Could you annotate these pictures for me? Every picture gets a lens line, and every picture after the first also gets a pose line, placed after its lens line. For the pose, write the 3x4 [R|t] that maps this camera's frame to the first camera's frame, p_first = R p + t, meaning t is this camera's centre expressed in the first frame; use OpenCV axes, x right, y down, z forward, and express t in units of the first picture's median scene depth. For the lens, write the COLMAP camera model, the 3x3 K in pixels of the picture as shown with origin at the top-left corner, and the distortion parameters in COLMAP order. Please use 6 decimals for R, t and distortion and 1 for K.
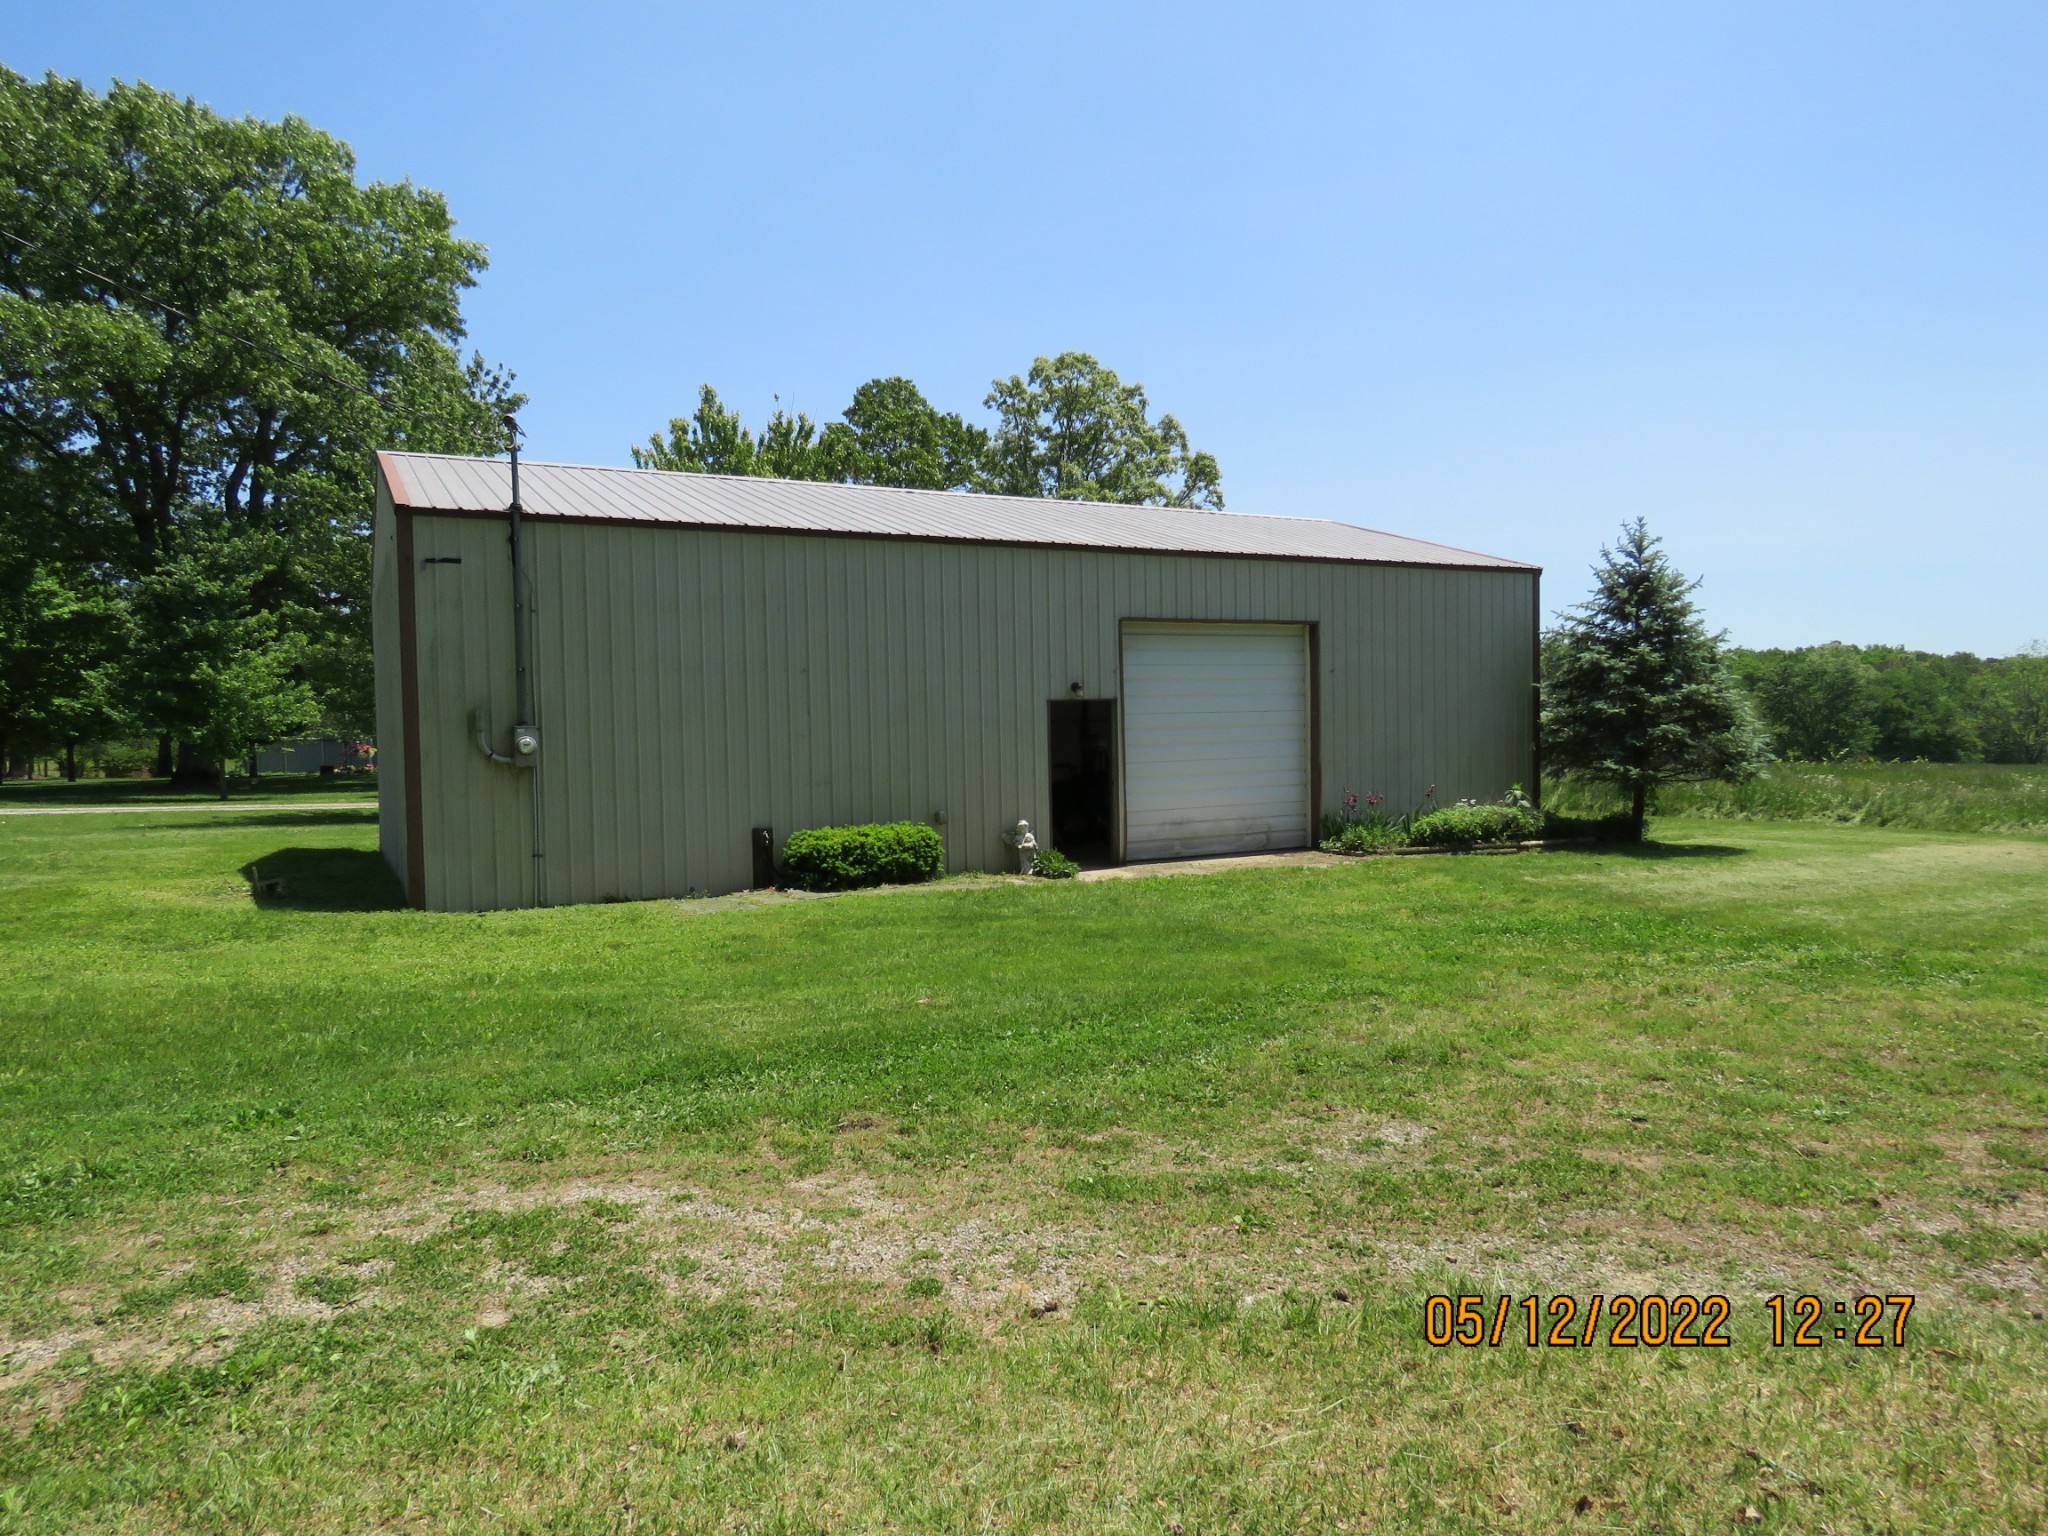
lens RADIAL K [[1313.8, 0, 1024.0], [0, 1313.8, 768.0], [0, 0, 1]] dist [0.007024, -0.037858]
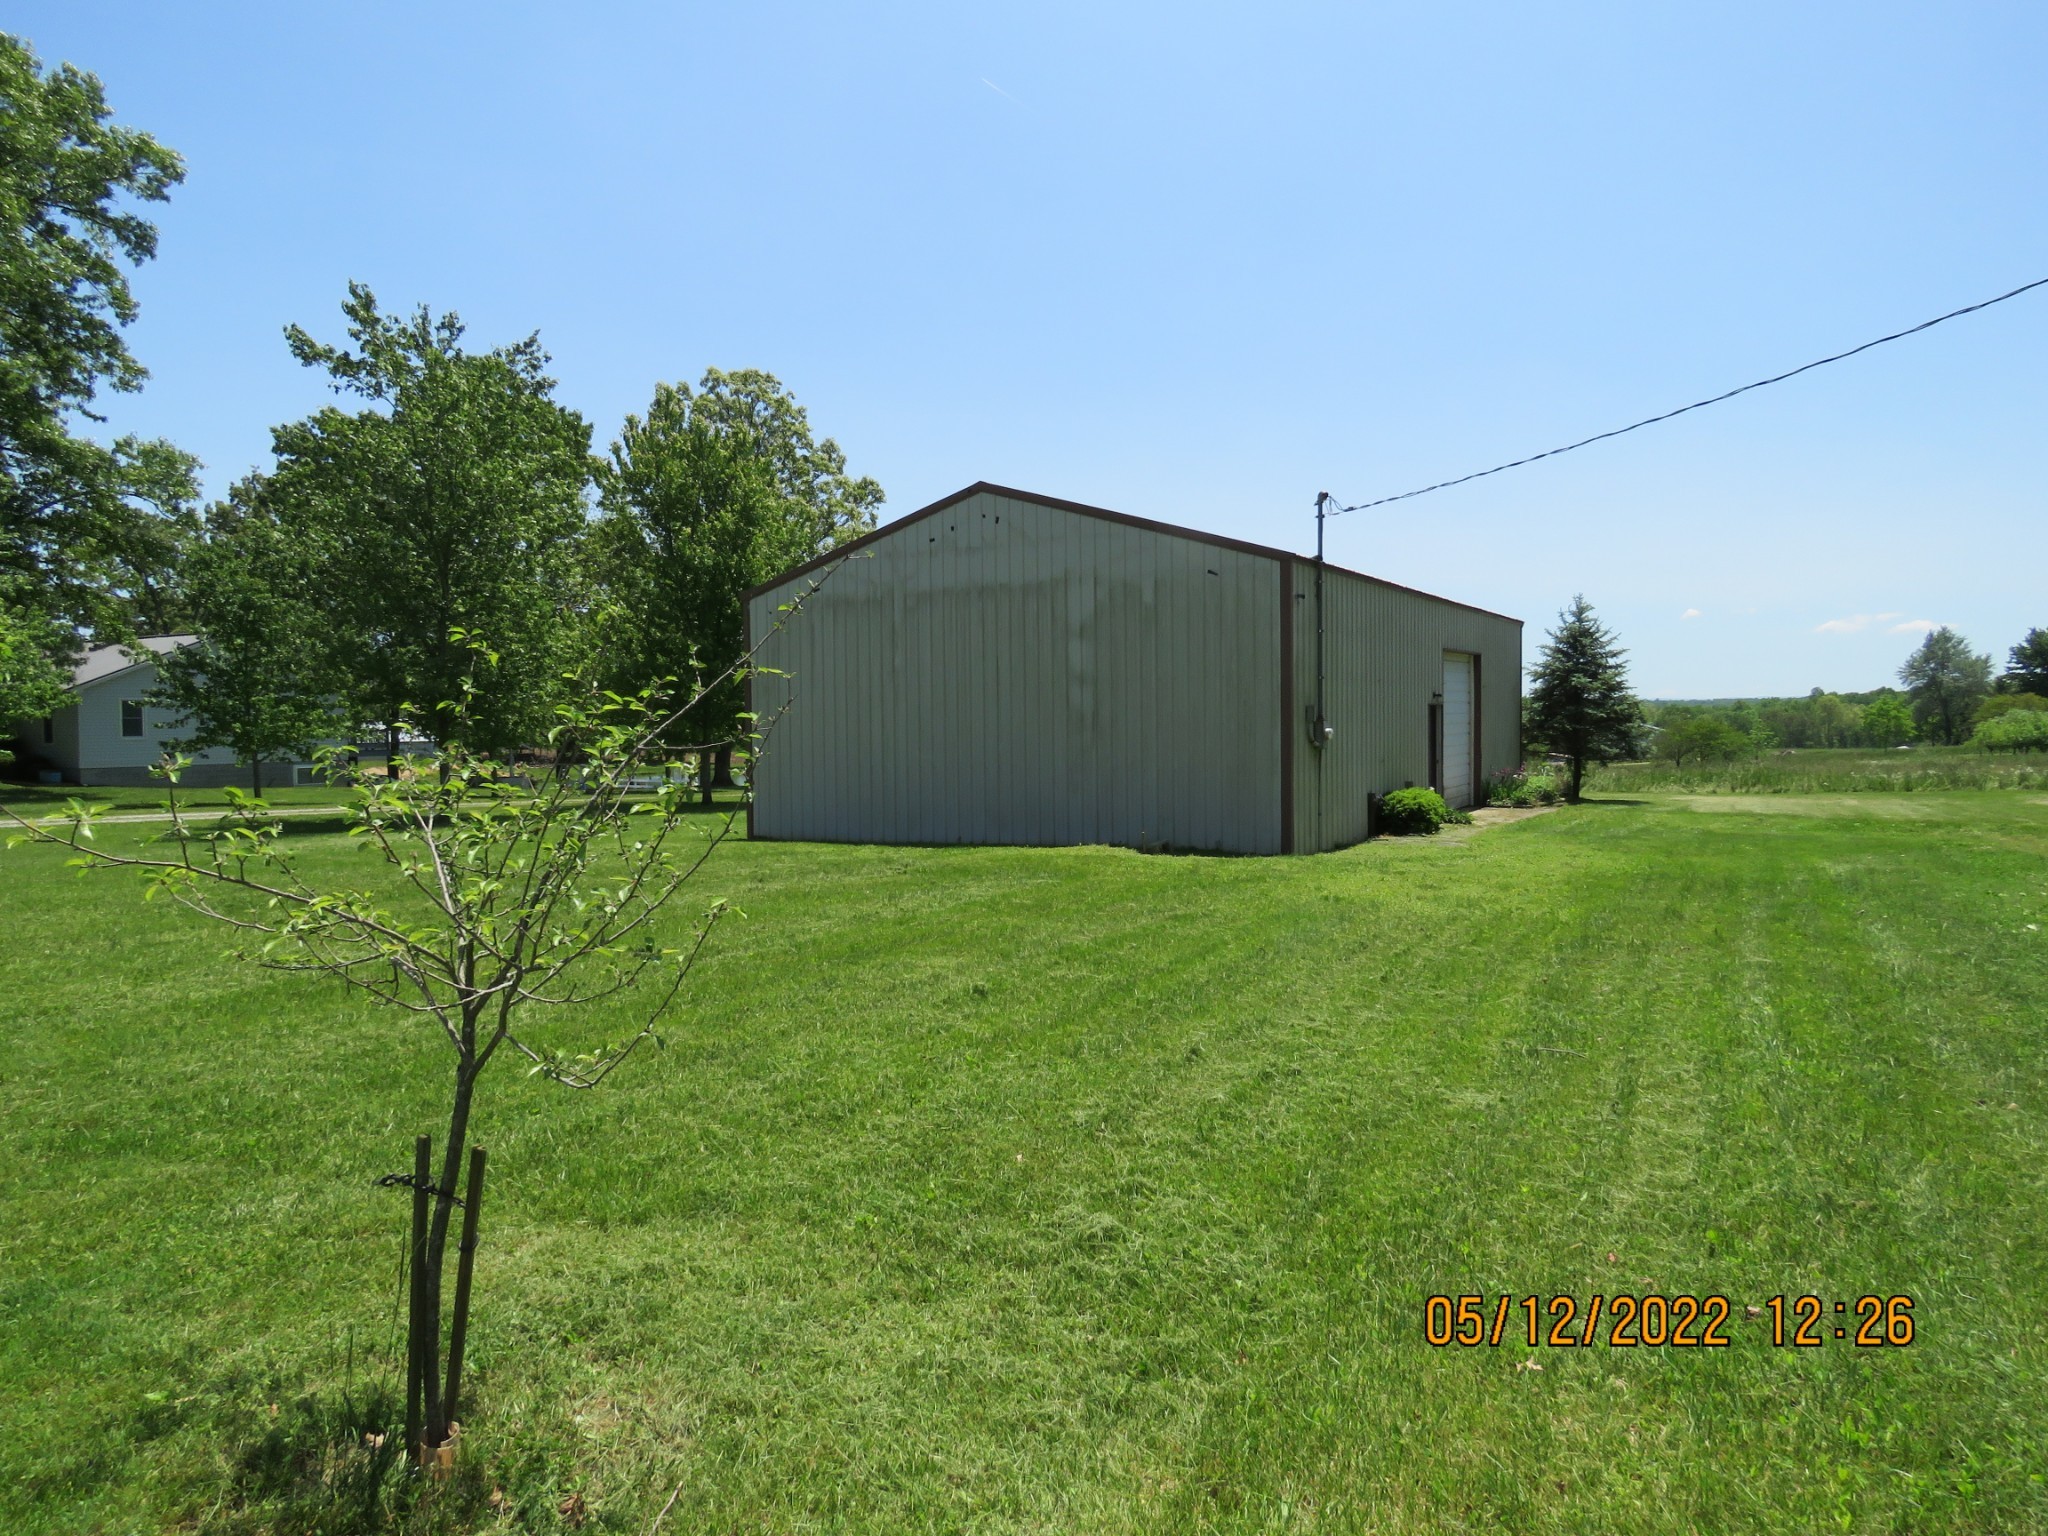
lens RADIAL K [[1313.8, 0, 1024.0], [0, 1313.8, 768.0], [0, 0, 1]] dist [0.007024, -0.037858]
pose [[0.844692, -0.014745, 0.535050, -0.963346], [0.015979, 0.999870, 0.002328, 0.007966], [-0.535015, 0.006583, 0.844817, 0.006960]]
